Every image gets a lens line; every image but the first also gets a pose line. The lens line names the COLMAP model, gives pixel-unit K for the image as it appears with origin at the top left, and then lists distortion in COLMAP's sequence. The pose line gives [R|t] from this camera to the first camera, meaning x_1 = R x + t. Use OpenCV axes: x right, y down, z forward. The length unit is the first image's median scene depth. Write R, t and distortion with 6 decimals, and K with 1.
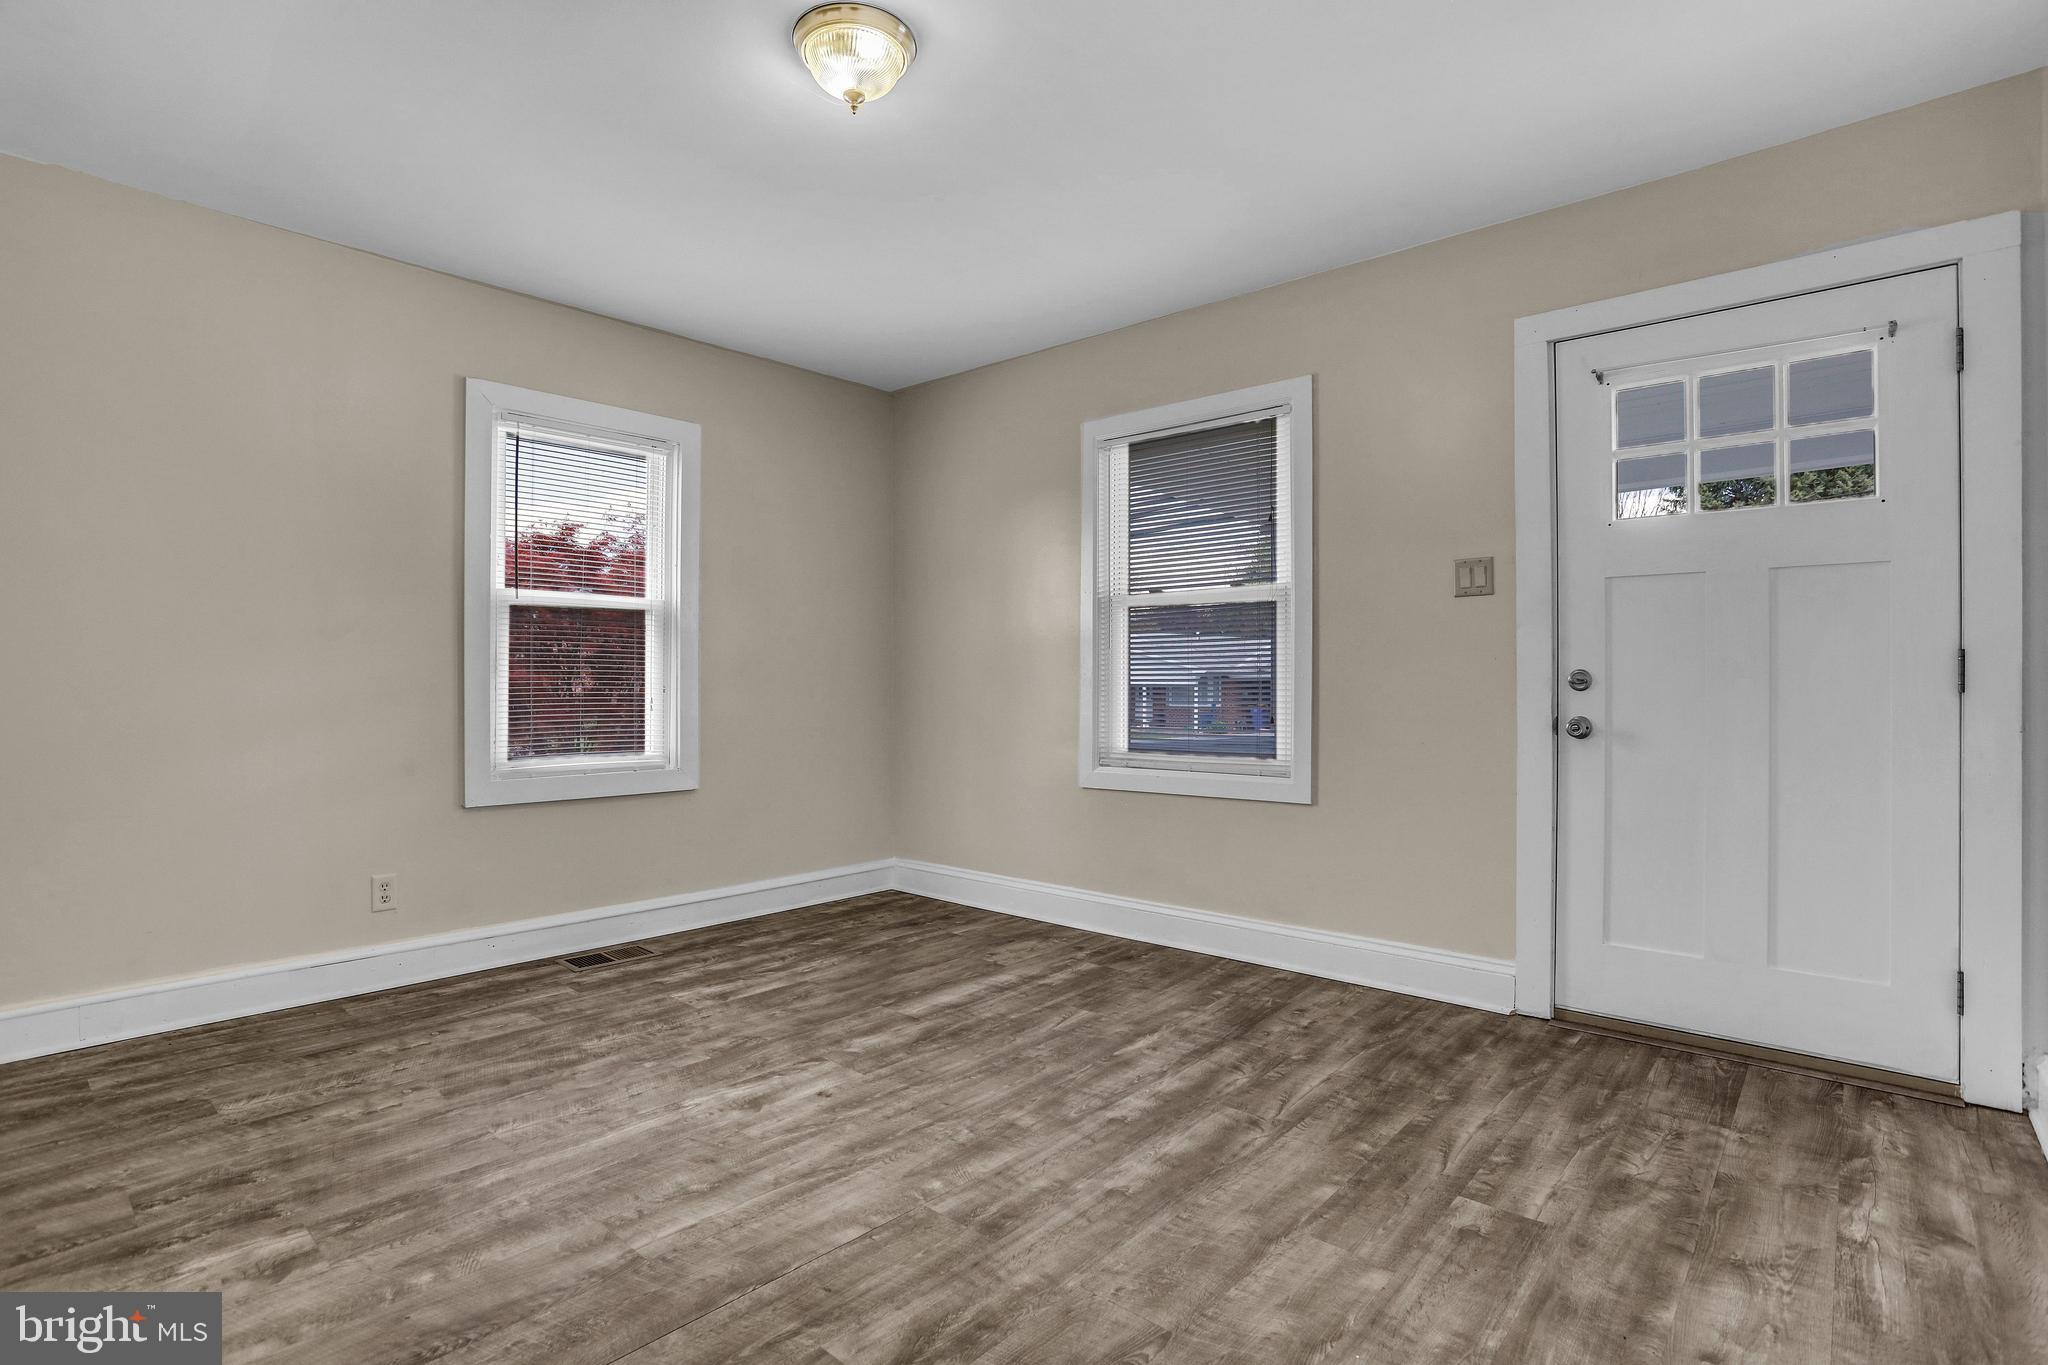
lens RADIAL K [[989.1, 0, 1024.0], [0, 989.1, 682.5], [0, 0, 1]] dist [-0.077432, 0.034683]
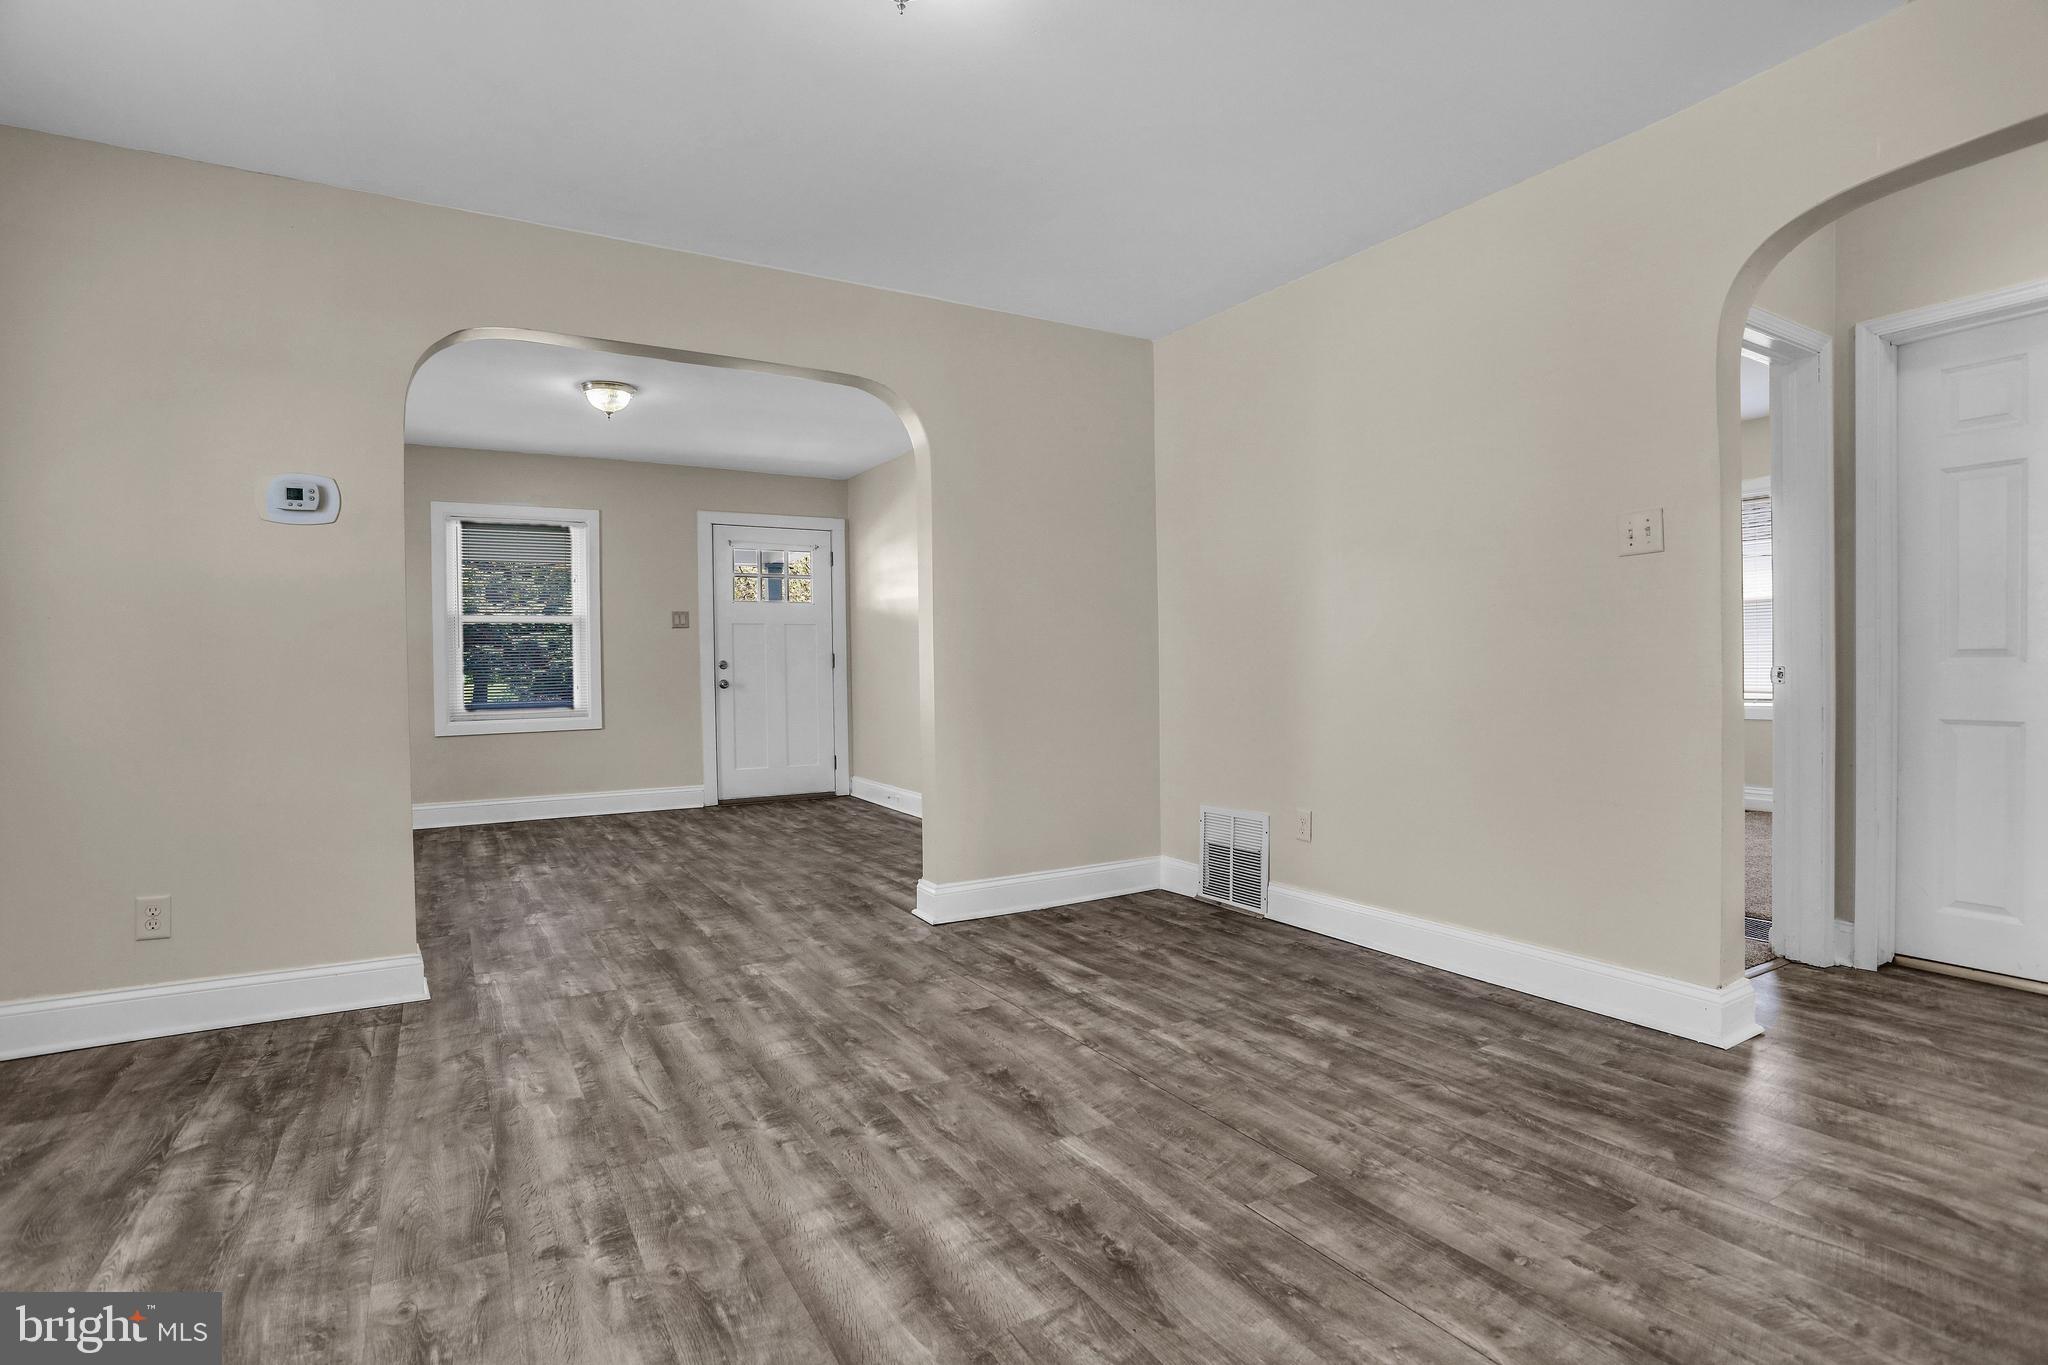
lens RADIAL K [[989.1, 0, 1024.0], [0, 989.1, 682.5], [0, 0, 1]] dist [-0.077432, 0.034683]
pose [[0.302464, -0.020485, 0.952941, -1.967817], [0.011152, 0.999777, 0.017952, 0.007616], [-0.953095, 0.005197, 0.302625, -0.603065]]
